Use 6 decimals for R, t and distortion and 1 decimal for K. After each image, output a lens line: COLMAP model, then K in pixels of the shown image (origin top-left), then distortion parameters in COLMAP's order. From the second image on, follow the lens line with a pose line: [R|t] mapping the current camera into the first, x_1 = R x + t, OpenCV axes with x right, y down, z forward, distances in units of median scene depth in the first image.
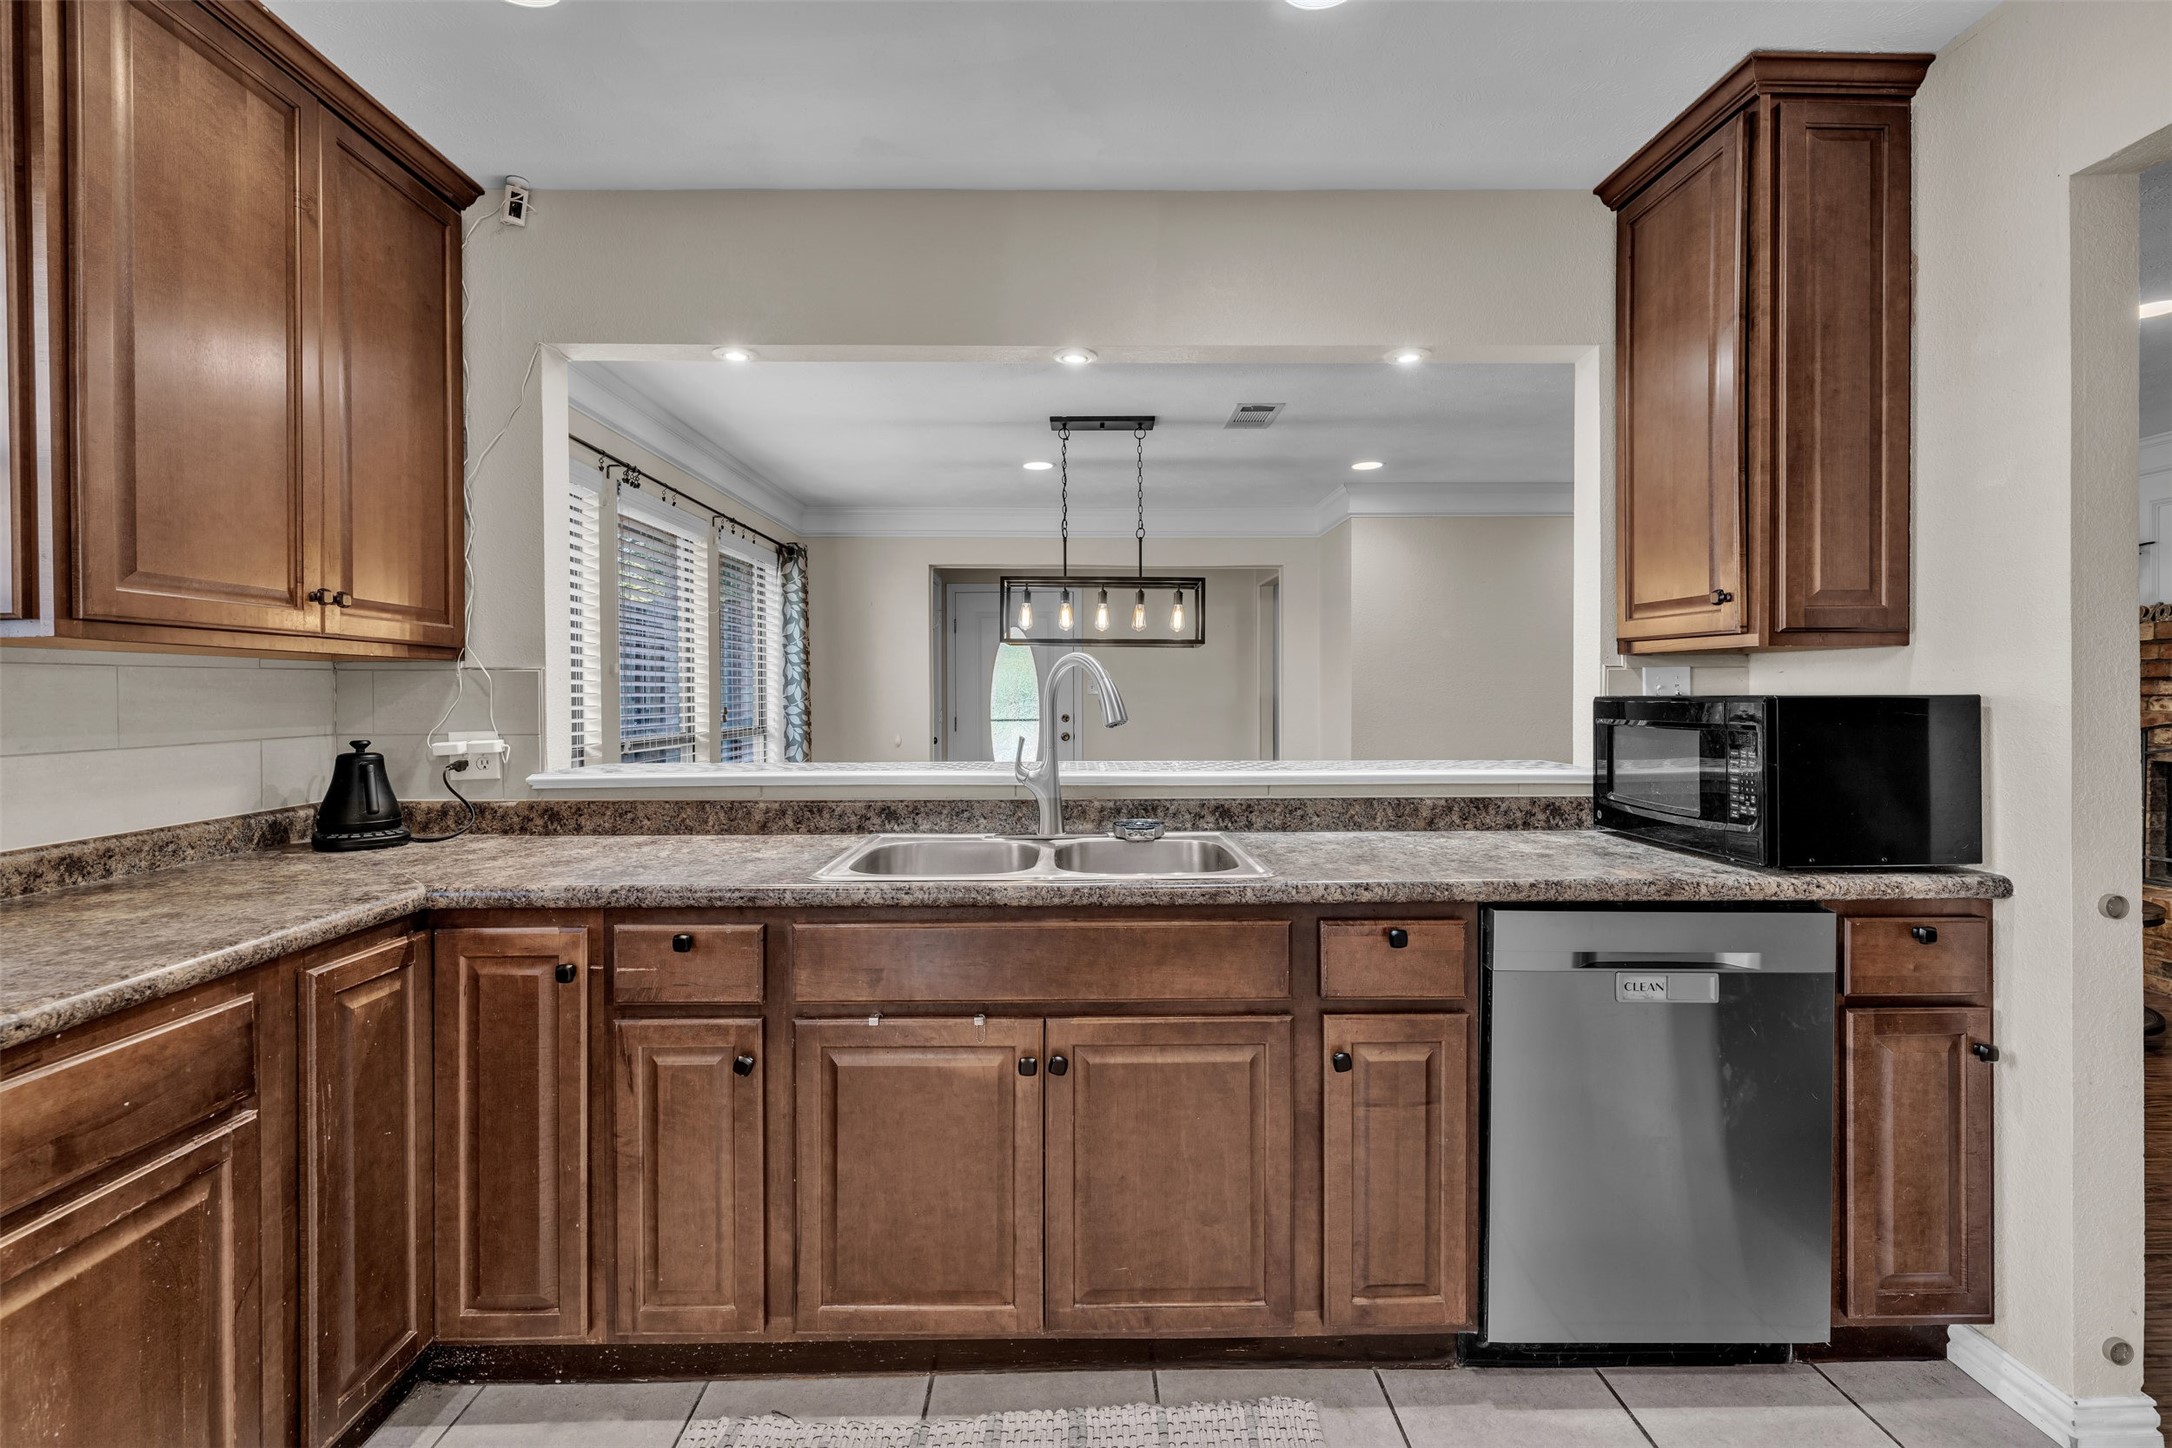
lens RADIAL K [[948.8, 0, 1085.5], [0, 948.8, 700.4], [0, 0, 1]] dist [-0.001655, -0.000059]
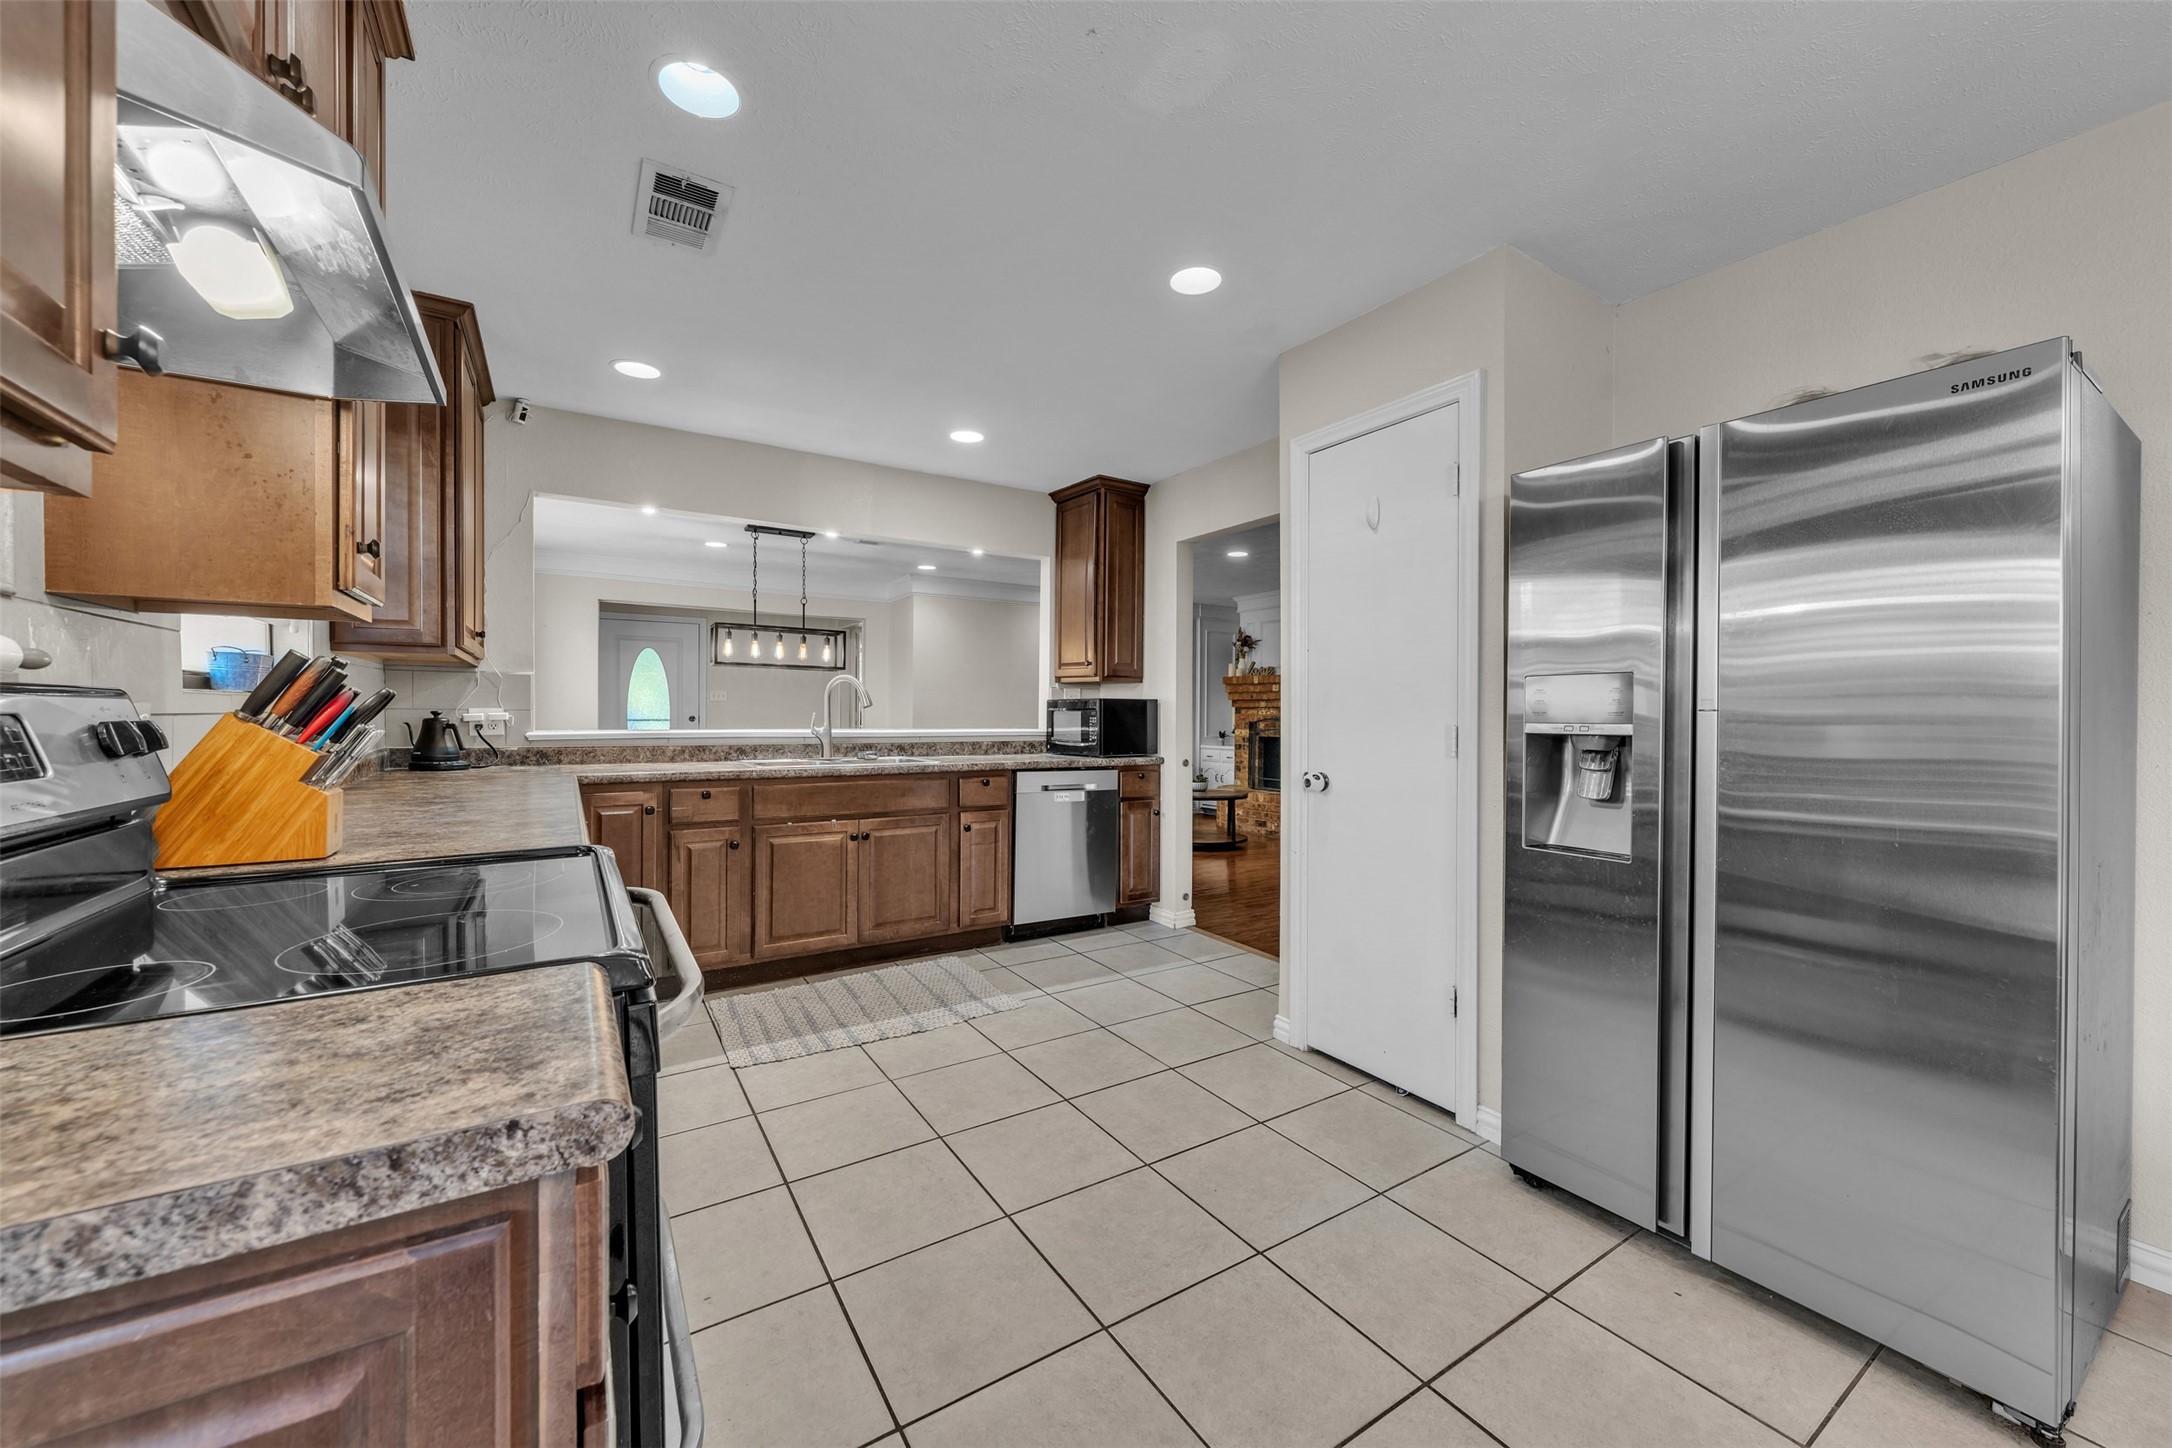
lens RADIAL K [[800.4, 0, 1086.0], [0, 800.4, 724.0], [0, 0, 1]] dist [-0.000211, -0.000037]
pose [[0.850402, 0.001973, 0.526130, -0.625337], [-0.008024, 0.999925, 0.009220, 0.052325], [-0.526072, -0.012062, 0.850354, -1.091379]]
